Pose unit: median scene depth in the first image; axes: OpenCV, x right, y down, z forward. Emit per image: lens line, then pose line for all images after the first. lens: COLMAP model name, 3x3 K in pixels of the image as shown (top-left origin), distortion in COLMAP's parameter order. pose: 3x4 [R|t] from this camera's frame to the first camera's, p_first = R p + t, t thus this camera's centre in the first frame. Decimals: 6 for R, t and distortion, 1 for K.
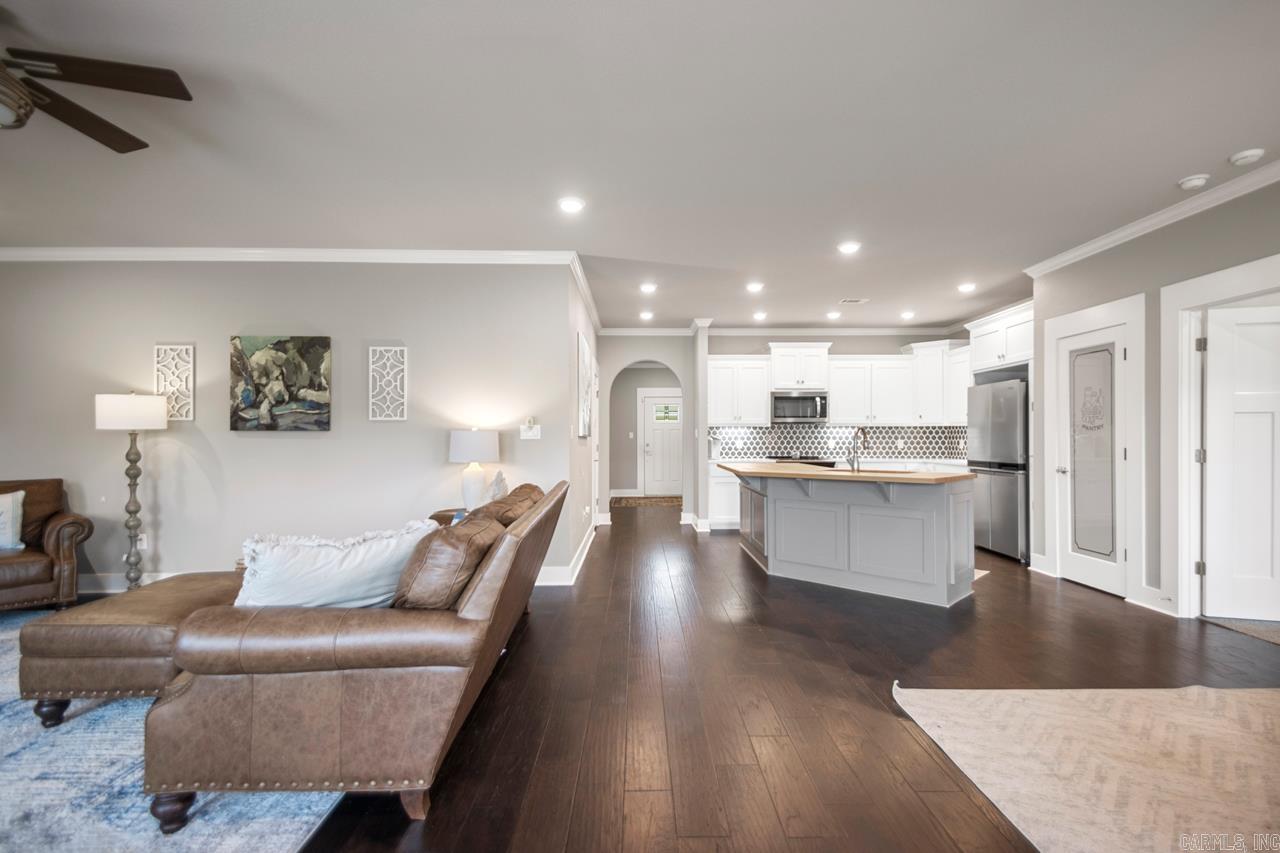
lens RADIAL K [[595.0, 0, 653.0], [0, 595.0, 435.6], [0, 0, 1]] dist [0.018025, -0.006565]
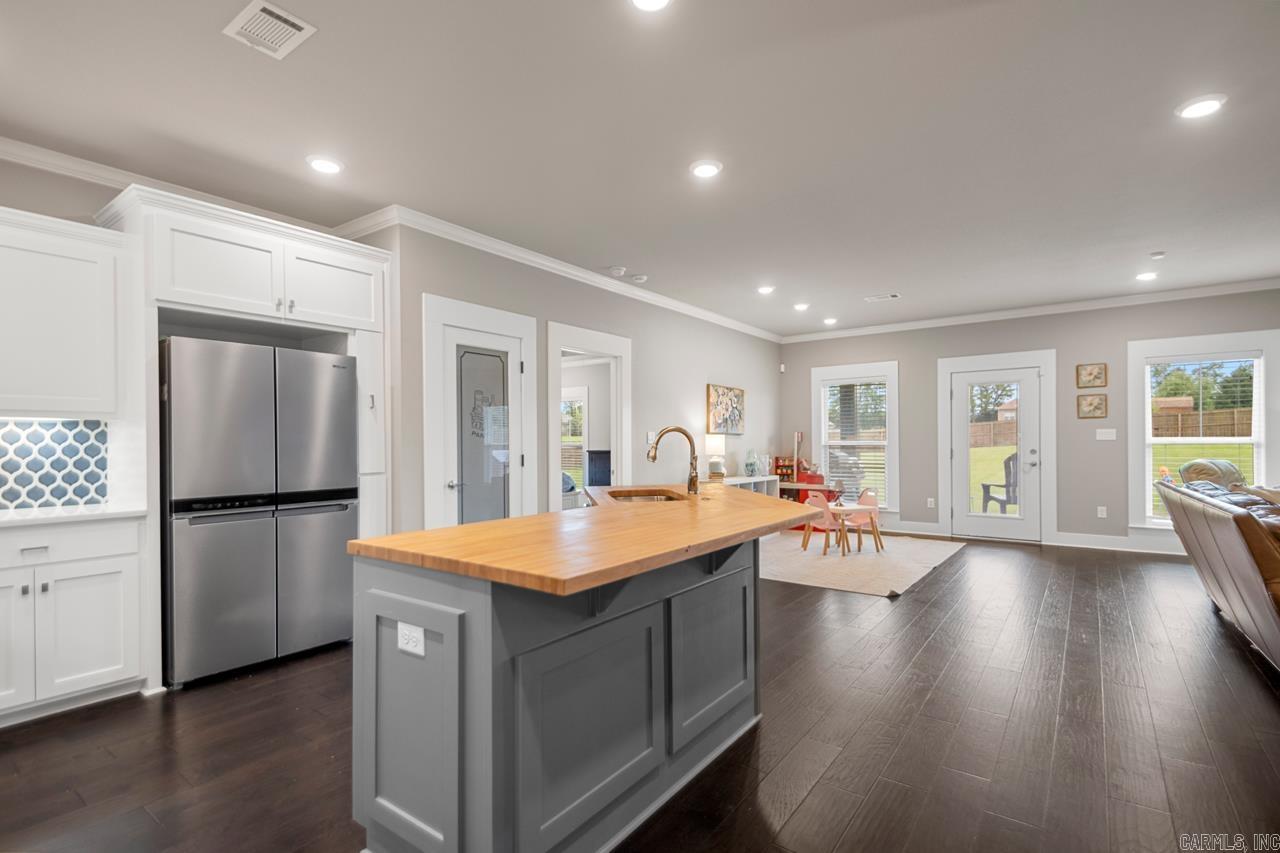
lens RADIAL K [[595.0, 0, 644.4], [0, 595.0, 439.0], [0, 0, 1]] dist [0.018025, -0.006565]
pose [[-0.791828, 0.019505, 0.610432, -0.028586], [0.015551, 0.999810, -0.011774, 0.007644], [-0.610546, 0.000170, -0.791981, 1.519421]]
